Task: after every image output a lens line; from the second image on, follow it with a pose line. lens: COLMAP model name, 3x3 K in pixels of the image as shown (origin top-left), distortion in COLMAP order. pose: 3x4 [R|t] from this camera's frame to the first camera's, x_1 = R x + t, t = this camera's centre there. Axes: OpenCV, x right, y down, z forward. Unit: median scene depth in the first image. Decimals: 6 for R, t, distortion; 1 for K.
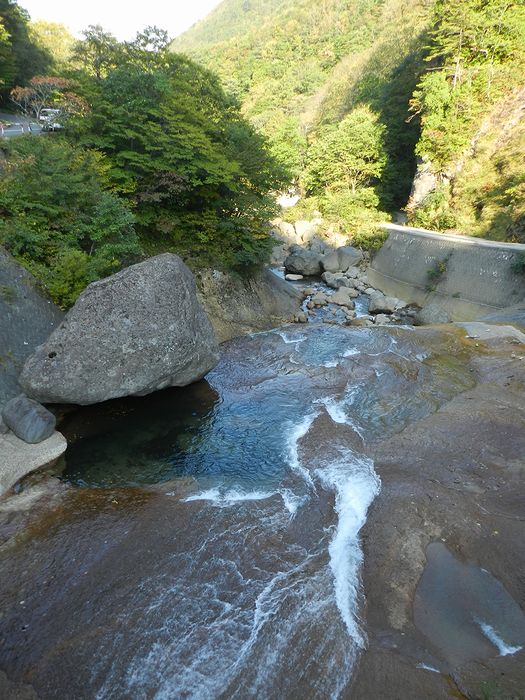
lens RADIAL K [[582.0, 0, 262.9], [0, 582.0, 349.3], [0, 0, 1]] dist [0.006211, -0.029984]
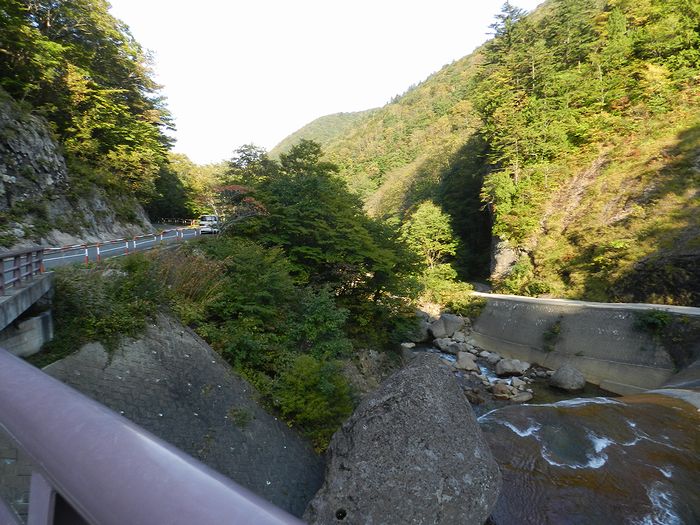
lens RADIAL K [[468.8, 0, 350.2], [0, 468.8, 263.0], [0, 0, 1]] dist [0.006766, 0.000464]
pose [[0.995646, -0.063772, 0.067983, -0.110673], [0.080069, 0.958535, -0.273495, -0.039057], [-0.047723, 0.277747, 0.959468, 0.103408]]
